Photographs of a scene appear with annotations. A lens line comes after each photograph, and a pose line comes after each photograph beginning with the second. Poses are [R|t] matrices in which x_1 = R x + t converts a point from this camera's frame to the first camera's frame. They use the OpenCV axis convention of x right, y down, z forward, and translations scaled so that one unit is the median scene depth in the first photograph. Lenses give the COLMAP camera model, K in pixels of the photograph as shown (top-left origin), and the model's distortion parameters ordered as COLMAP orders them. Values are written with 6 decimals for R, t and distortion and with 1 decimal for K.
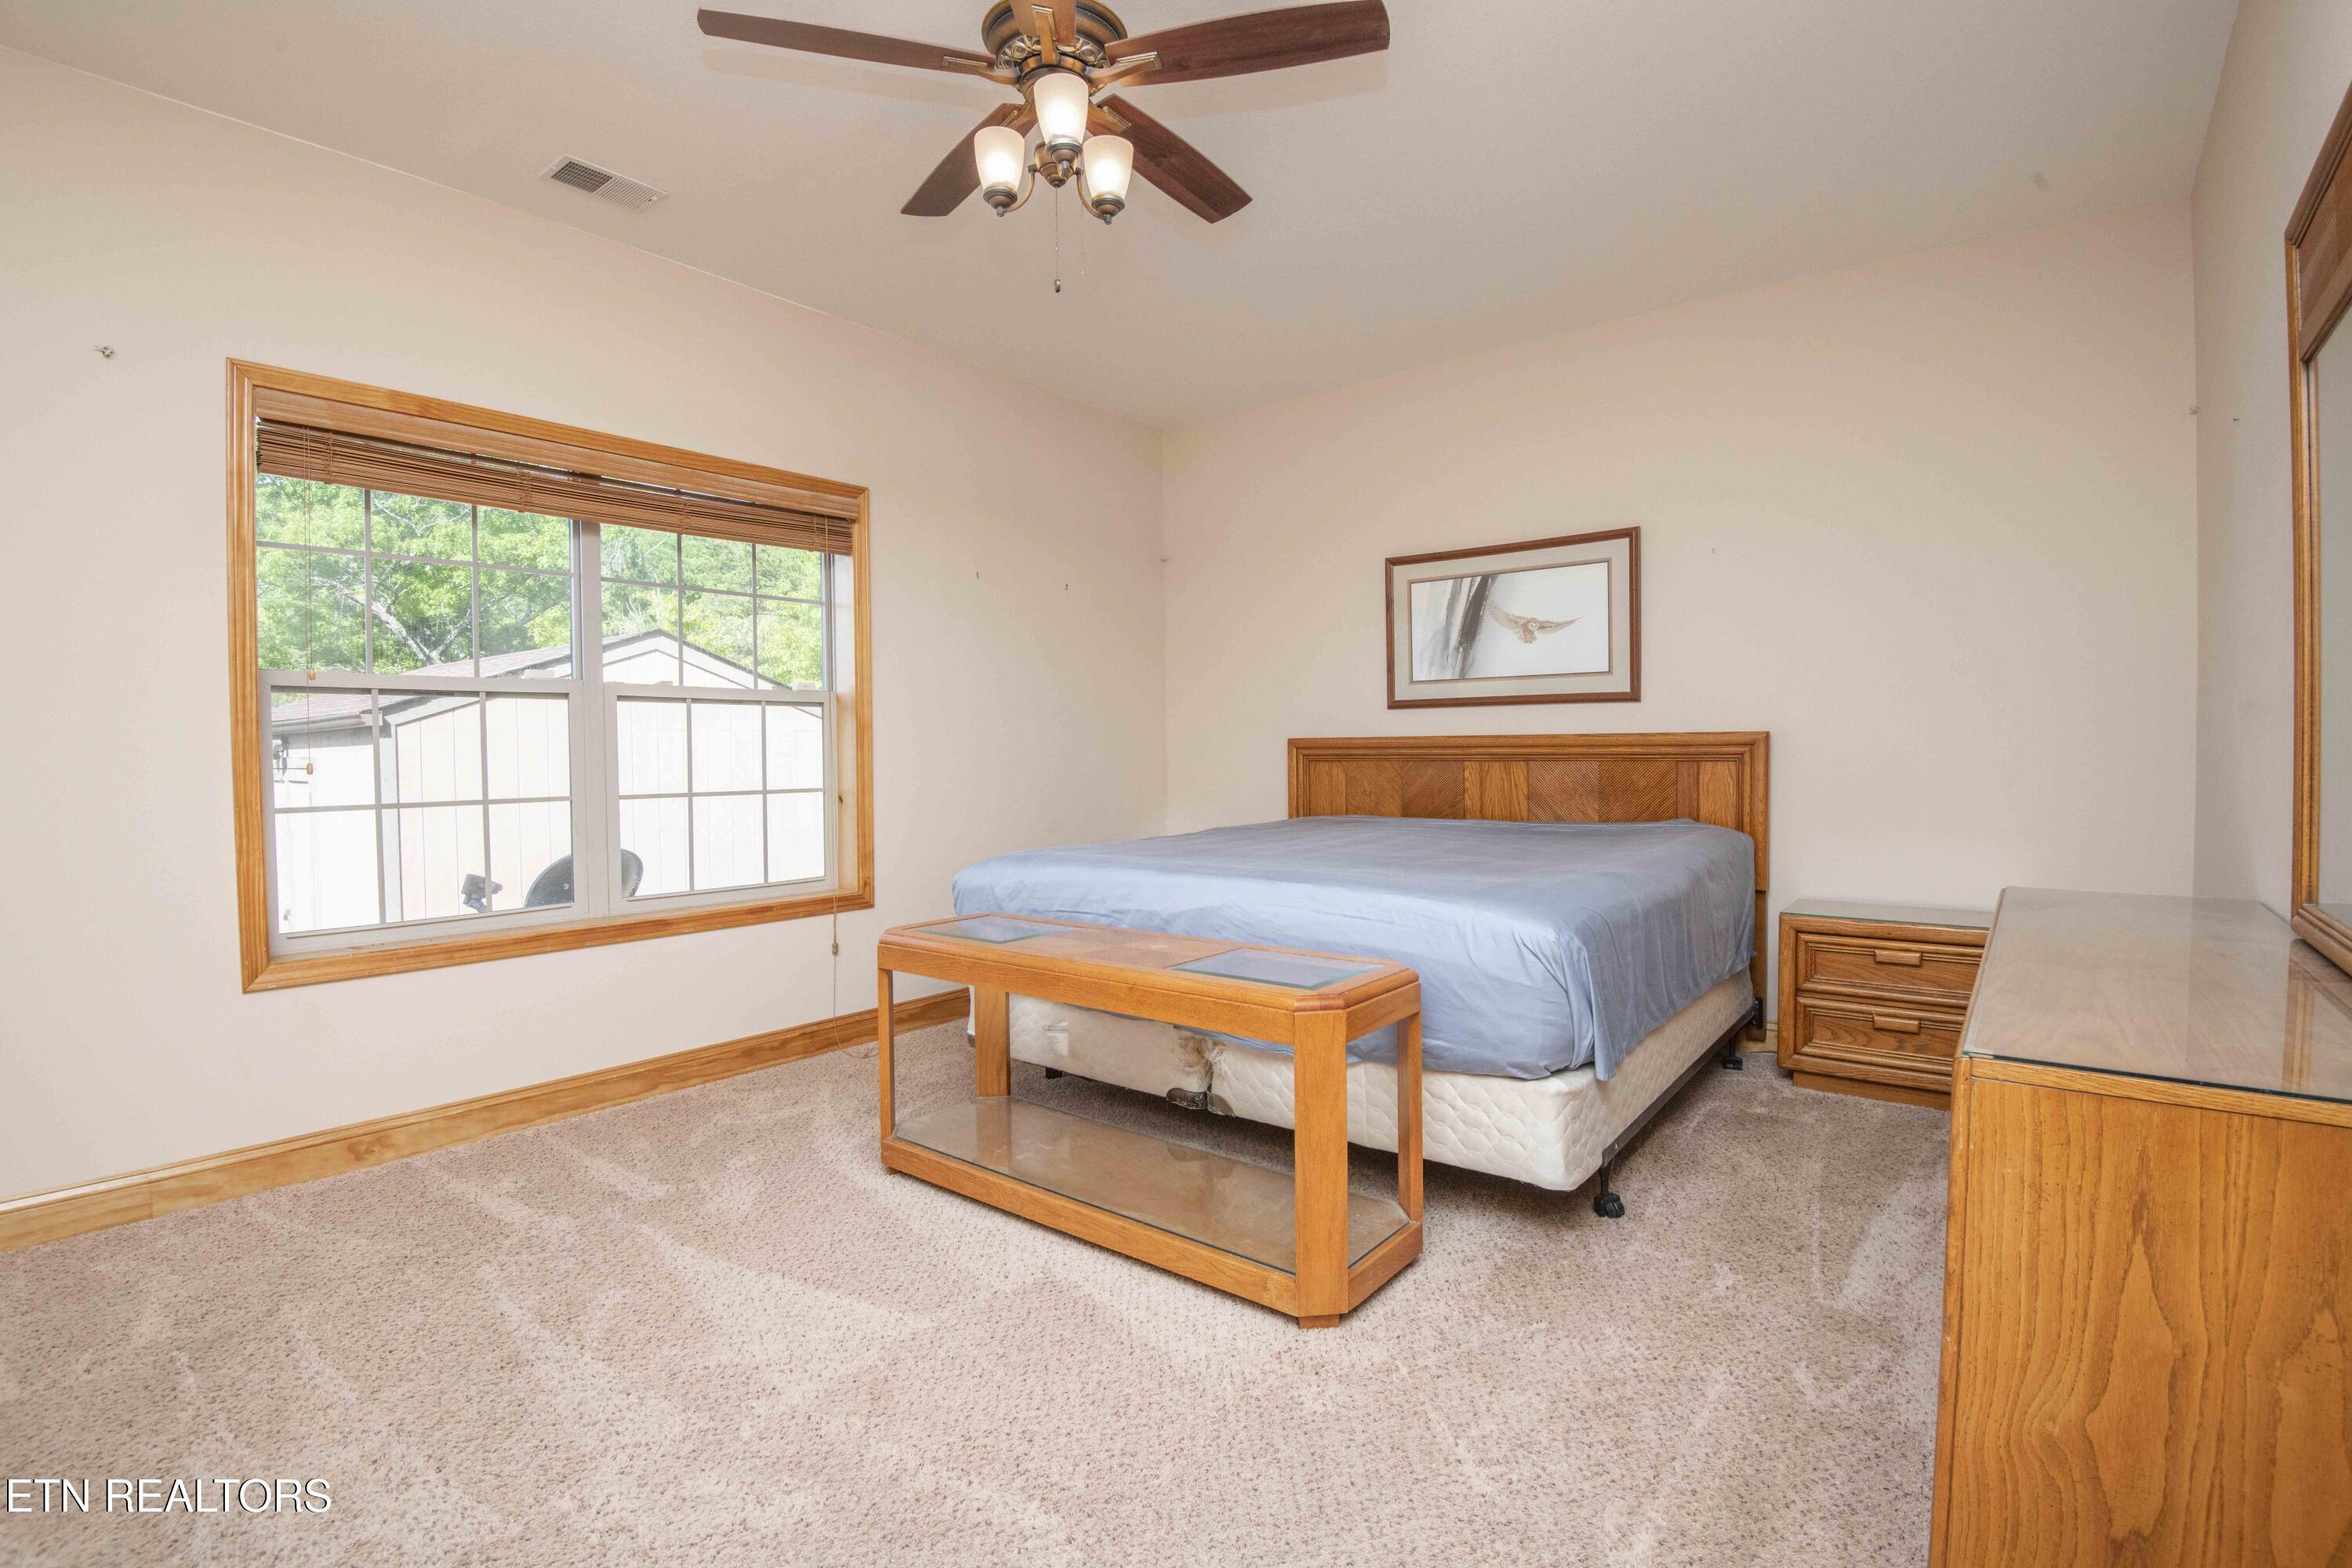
lens RADIAL K [[1086.8, 0, 1184.6], [0, 1086.8, 785.8], [0, 0, 1]] dist [-0.017537, -0.015868]
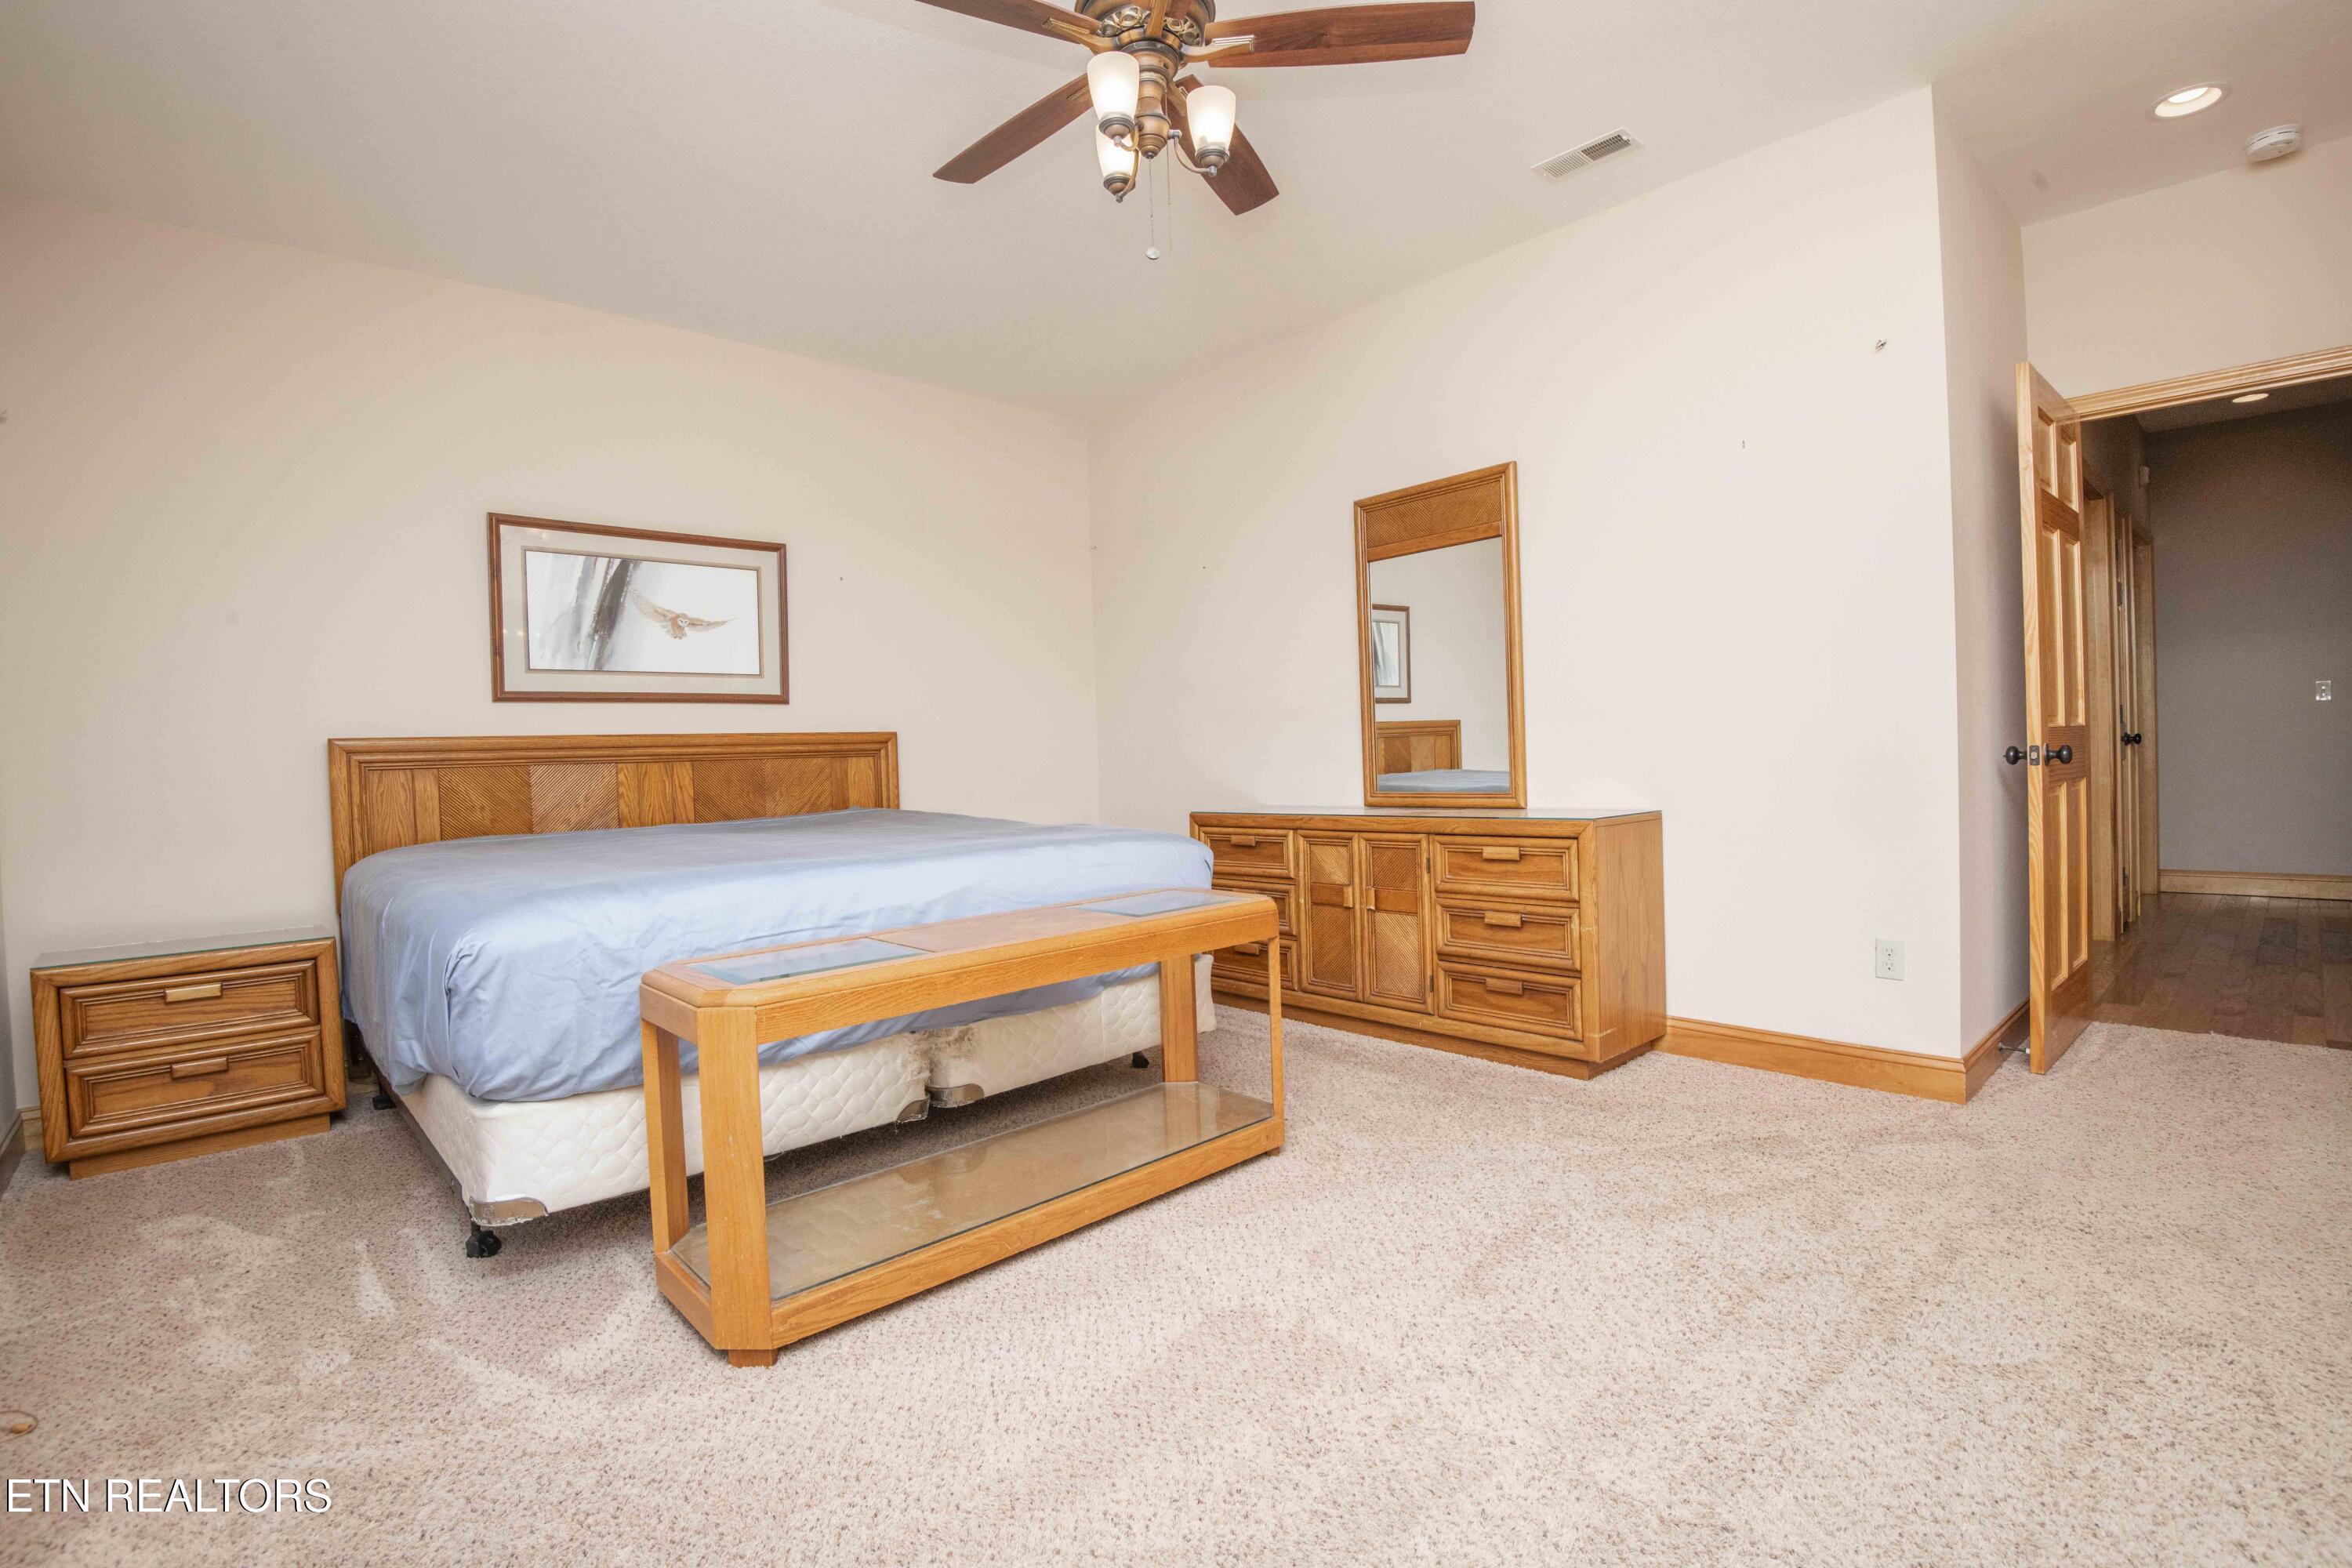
lens RADIAL K [[1086.8, 0, 1183.7], [0, 1086.8, 769.5], [0, 0, 1]] dist [-0.017537, -0.015868]
pose [[0.137564, -0.026962, 0.990126, -0.557826], [0.049482, 0.998568, 0.020317, -0.012968], [-0.989256, 0.046199, 0.138702, 0.417133]]
